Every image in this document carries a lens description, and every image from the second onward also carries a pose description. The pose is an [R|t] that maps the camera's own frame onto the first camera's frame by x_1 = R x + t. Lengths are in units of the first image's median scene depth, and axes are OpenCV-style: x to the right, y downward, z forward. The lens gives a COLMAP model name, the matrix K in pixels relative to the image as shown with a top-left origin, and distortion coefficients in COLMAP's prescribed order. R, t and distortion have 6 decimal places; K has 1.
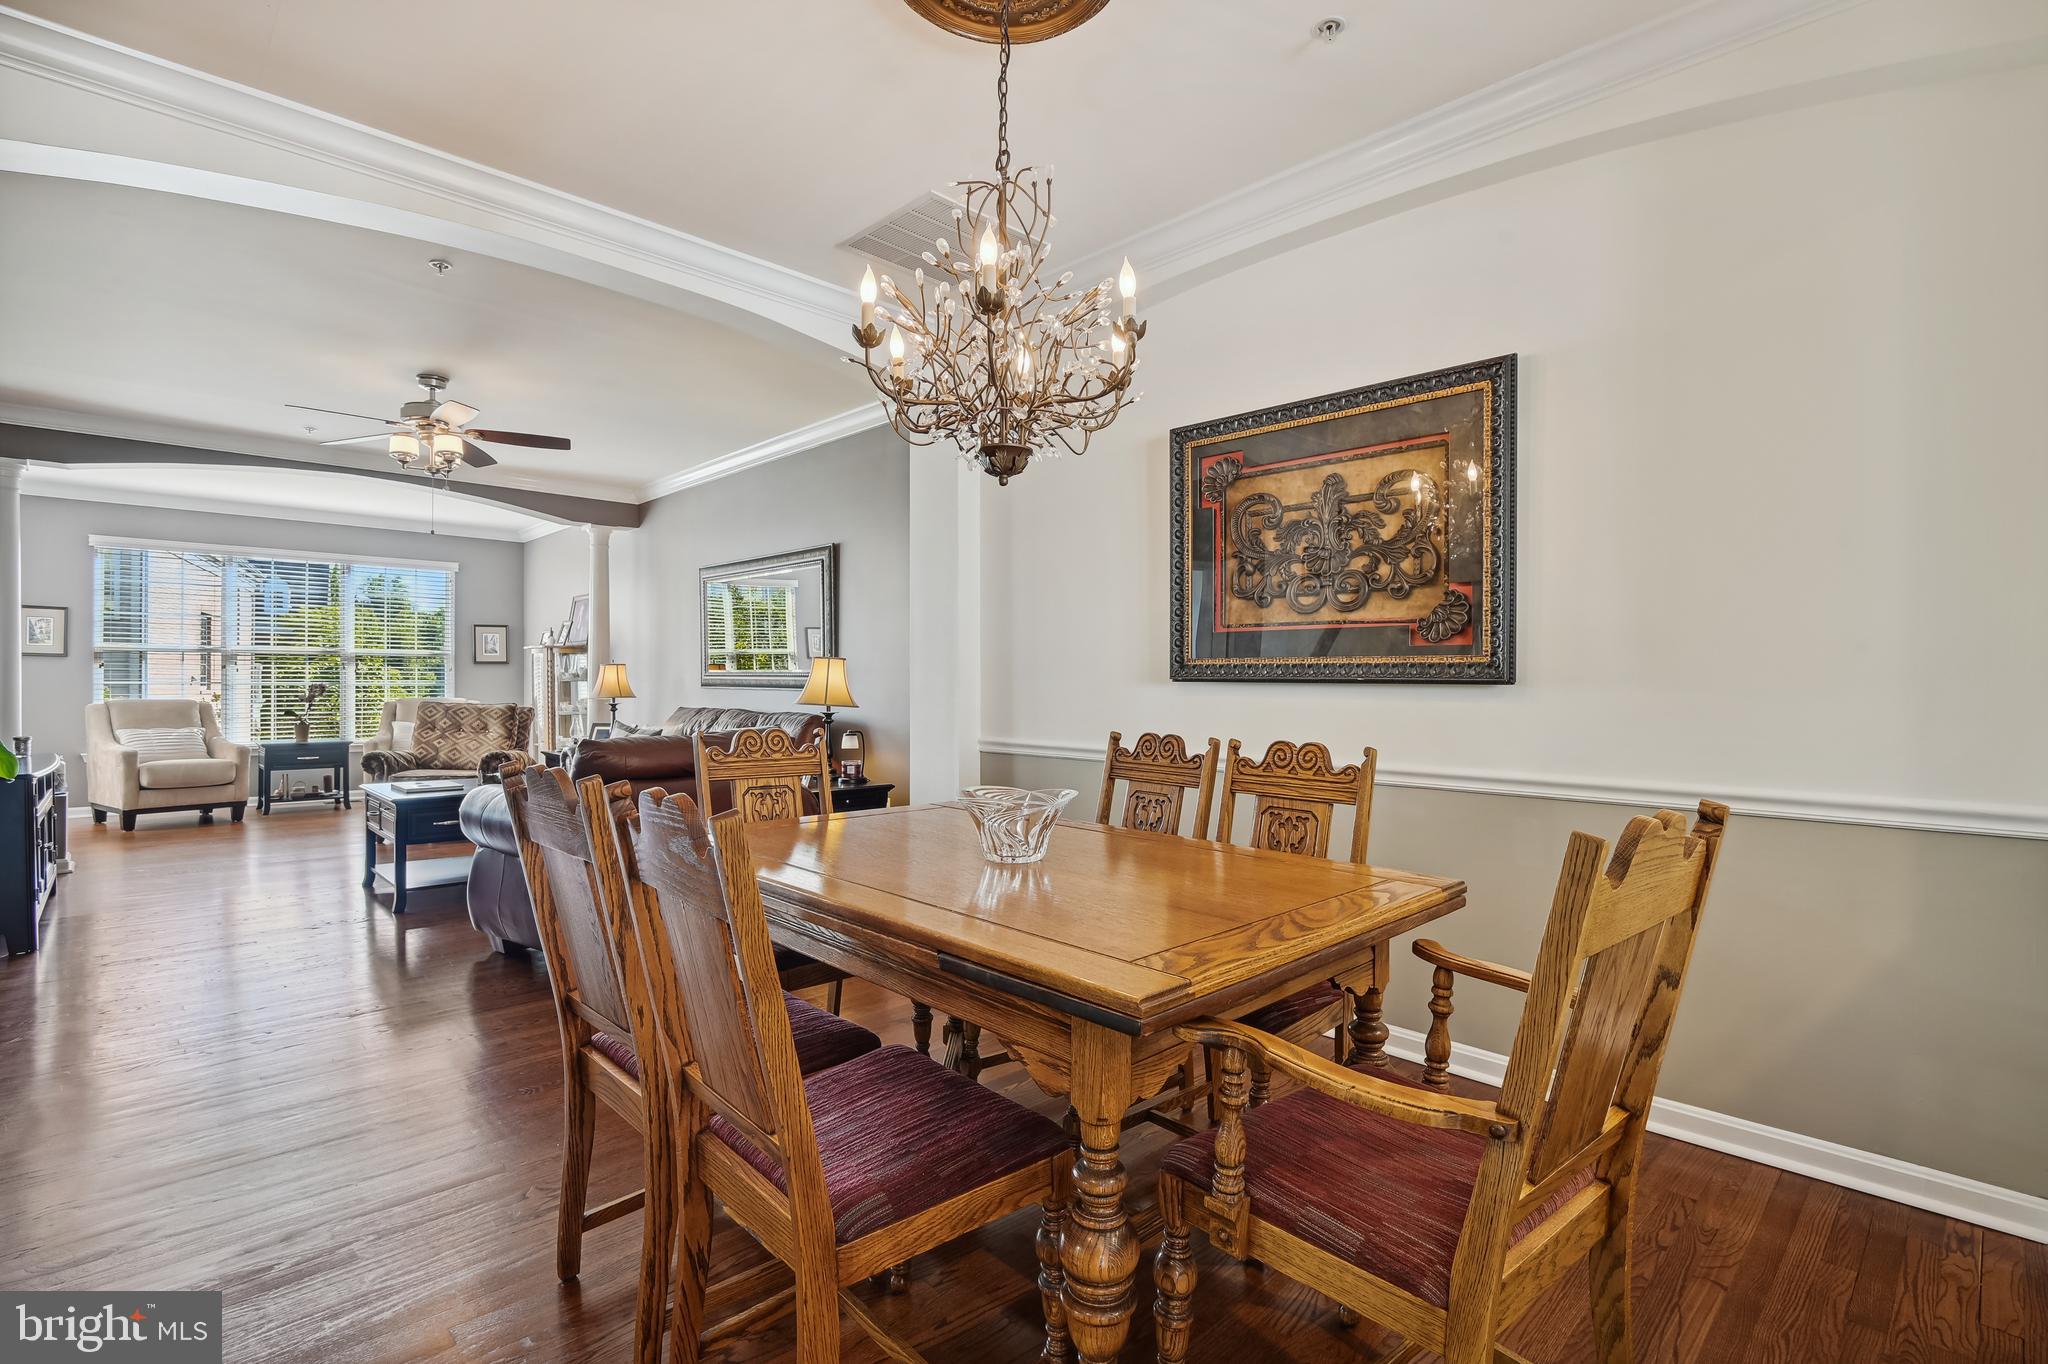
lens RADIAL K [[946.2, 0, 1033.0], [0, 946.2, 682.7], [0, 0, 1]] dist [-0.010892, -0.000087]
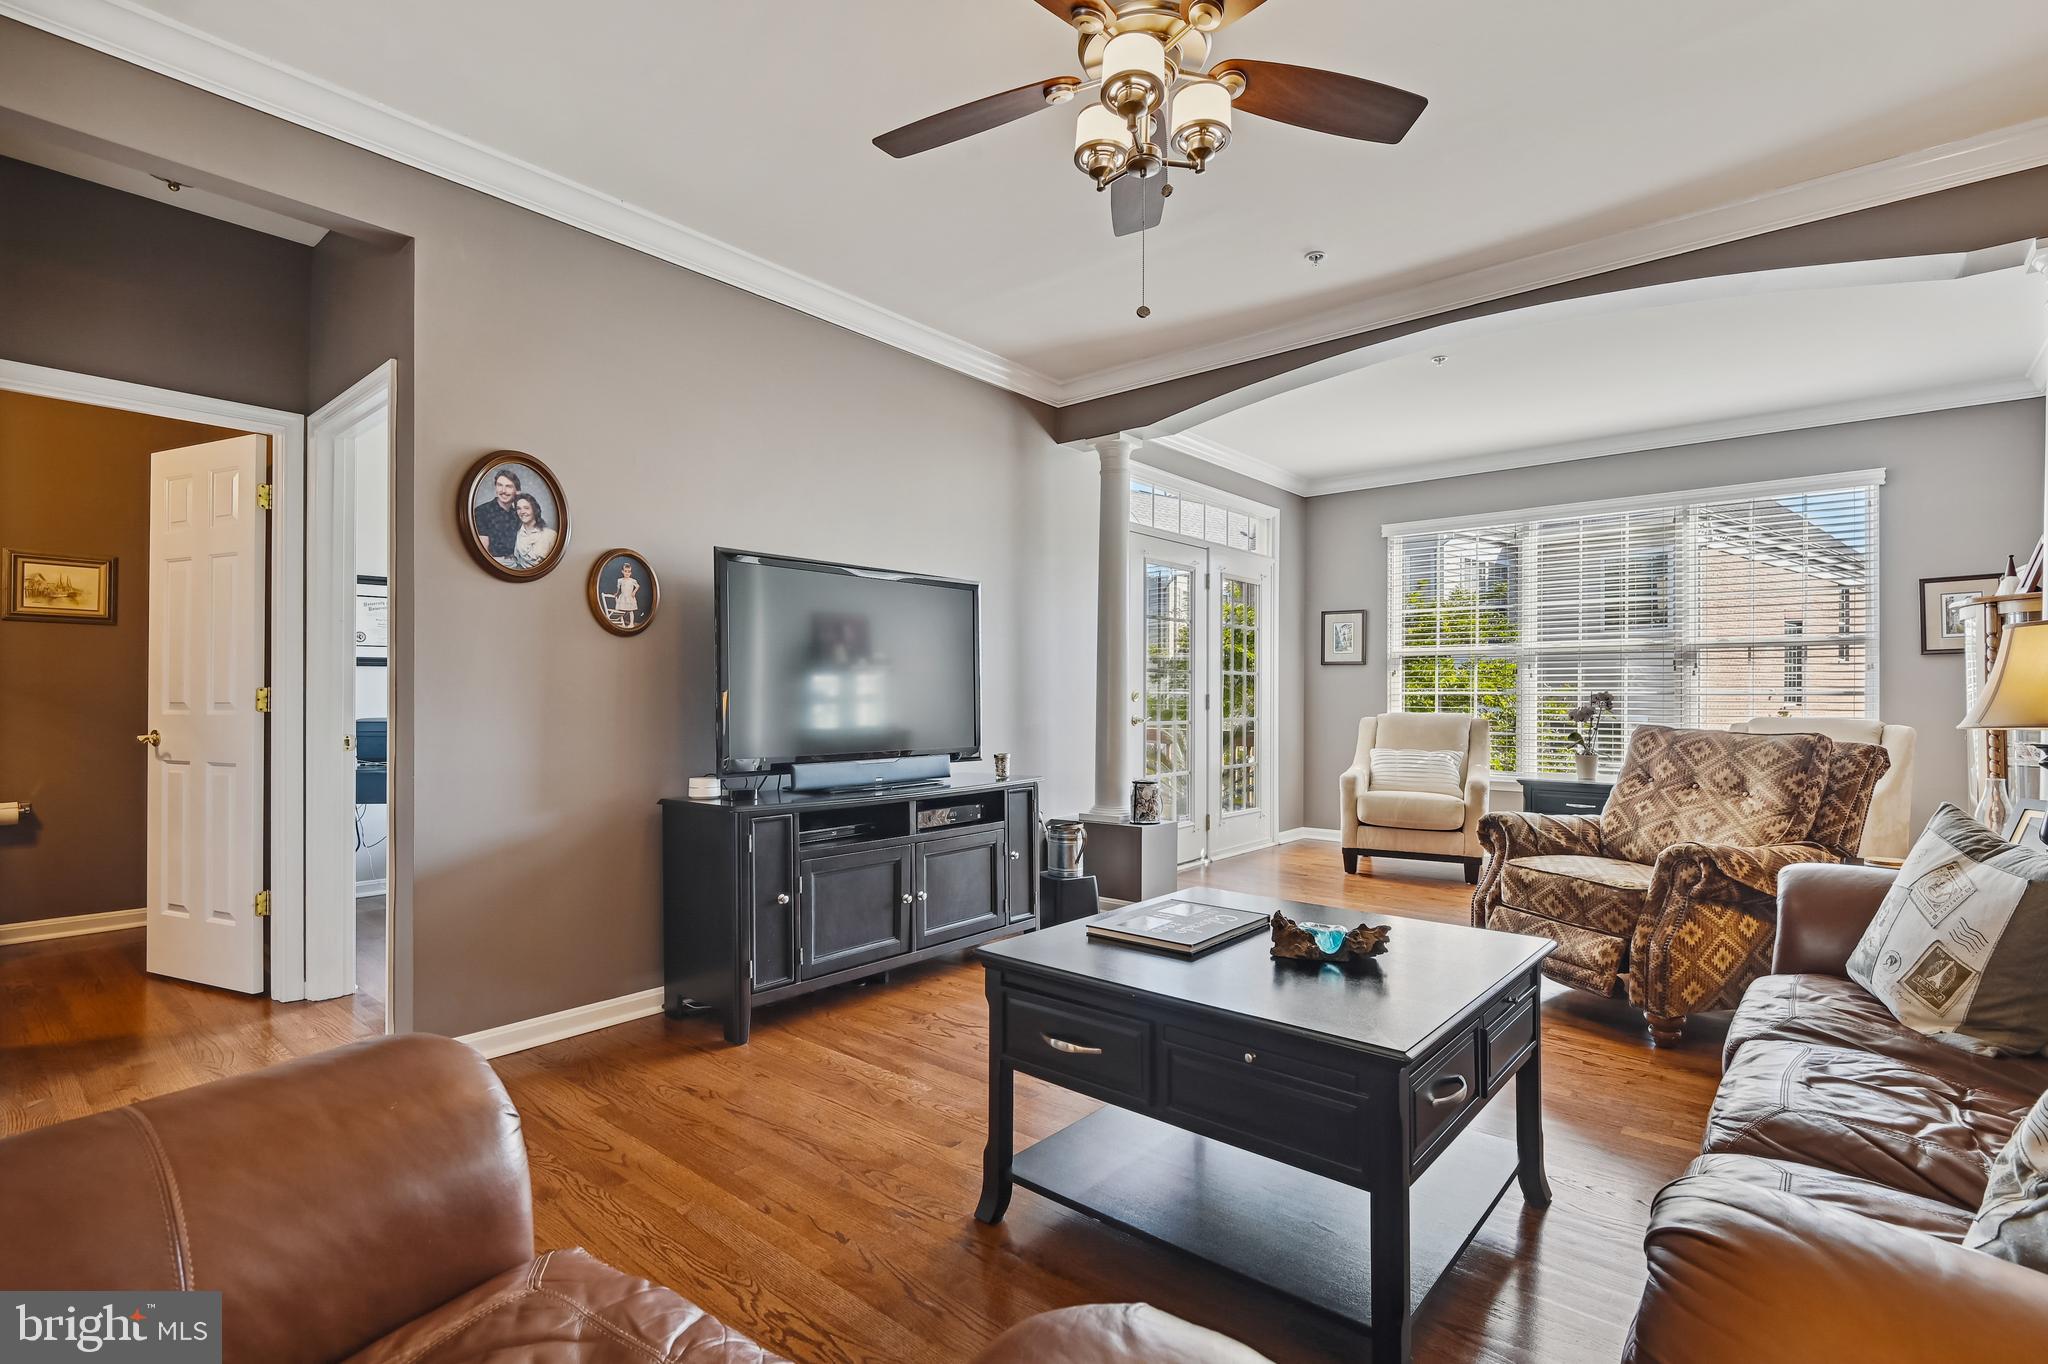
lens RADIAL K [[946.2, 0, 1022.1], [0, 946.2, 692.7], [0, 0, 1]] dist [-0.010892, -0.000087]
pose [[0.084250, -0.008404, -0.996409, -0.164093], [-0.007390, 0.999932, -0.009058, 0.010036], [0.996417, 0.008126, 0.084182, 0.620503]]
